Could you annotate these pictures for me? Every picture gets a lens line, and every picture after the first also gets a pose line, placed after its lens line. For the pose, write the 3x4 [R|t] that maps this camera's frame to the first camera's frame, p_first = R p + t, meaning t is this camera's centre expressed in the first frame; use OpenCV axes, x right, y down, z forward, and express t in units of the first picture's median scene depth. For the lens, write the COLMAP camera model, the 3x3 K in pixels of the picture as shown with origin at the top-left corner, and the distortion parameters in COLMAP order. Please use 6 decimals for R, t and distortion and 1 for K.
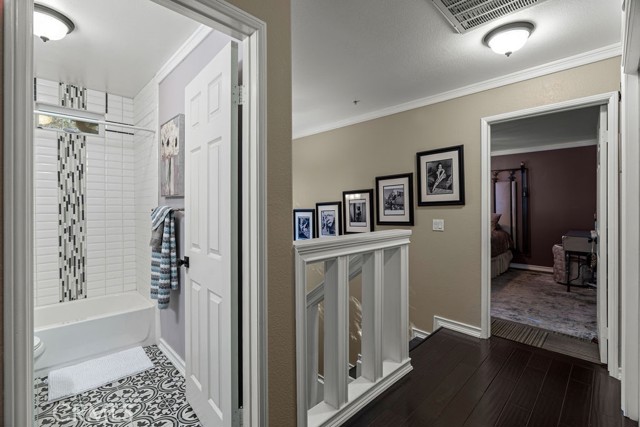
lens RADIAL K [[291.9, 0, 318.5], [0, 291.9, 209.9], [0, 0, 1]] dist [-0.003833, 0.000930]
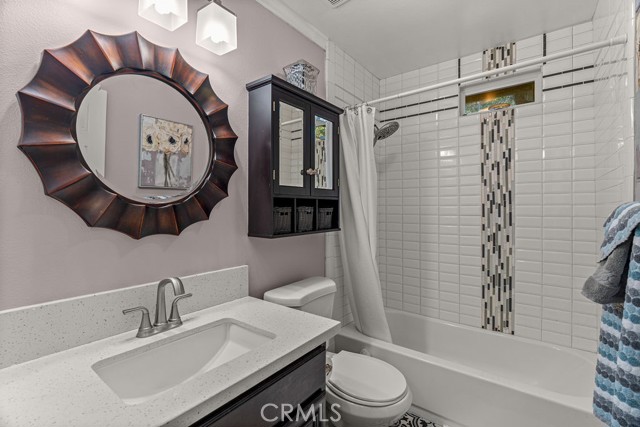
lens RADIAL K [[291.9, 0, 320.8], [0, 291.9, 209.7], [0, 0, 1]] dist [-0.003833, 0.000930]
pose [[0.135737, 0.002151, -0.990743, -0.157613], [-0.001408, 0.999997, 0.001978, -0.006096], [0.990744, 0.001126, 0.135739, 0.443665]]
